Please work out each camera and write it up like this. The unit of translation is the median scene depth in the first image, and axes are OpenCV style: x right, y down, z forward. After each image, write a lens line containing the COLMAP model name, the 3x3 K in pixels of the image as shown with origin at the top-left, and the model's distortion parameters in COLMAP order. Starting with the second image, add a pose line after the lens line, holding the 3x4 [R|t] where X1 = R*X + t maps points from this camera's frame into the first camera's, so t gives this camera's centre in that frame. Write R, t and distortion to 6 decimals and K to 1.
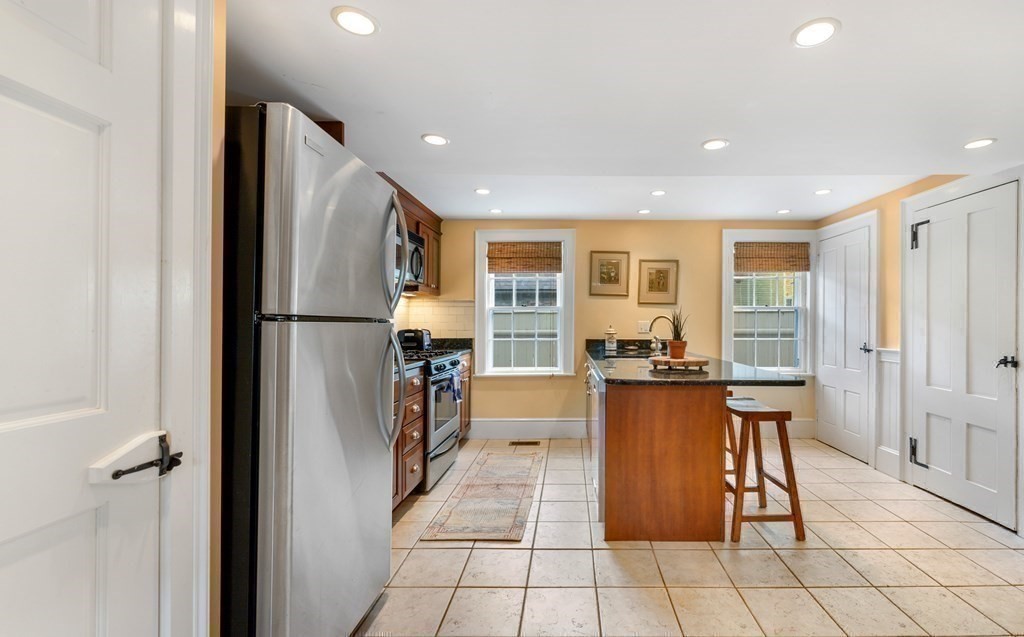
lens RADIAL K [[459.6, 0, 512.0], [0, 459.6, 318.5], [0, 0, 1]] dist [-0.000220, -0.000082]
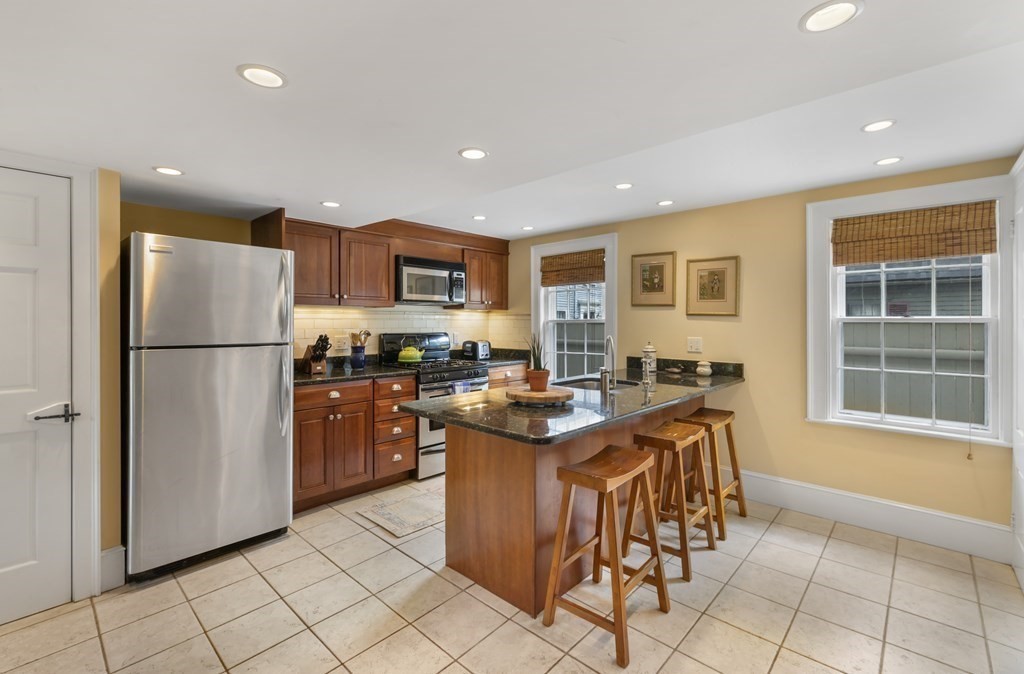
lens RADIAL K [[447.1, 0, 512.7], [0, 447.1, 311.0], [0, 0, 1]] dist [0.003152, 0.000182]
pose [[0.736284, -0.017062, -0.676458, 0.587844], [0.013064, 0.999854, -0.010999, -0.035821], [0.676547, -0.000739, 0.736399, 0.225674]]
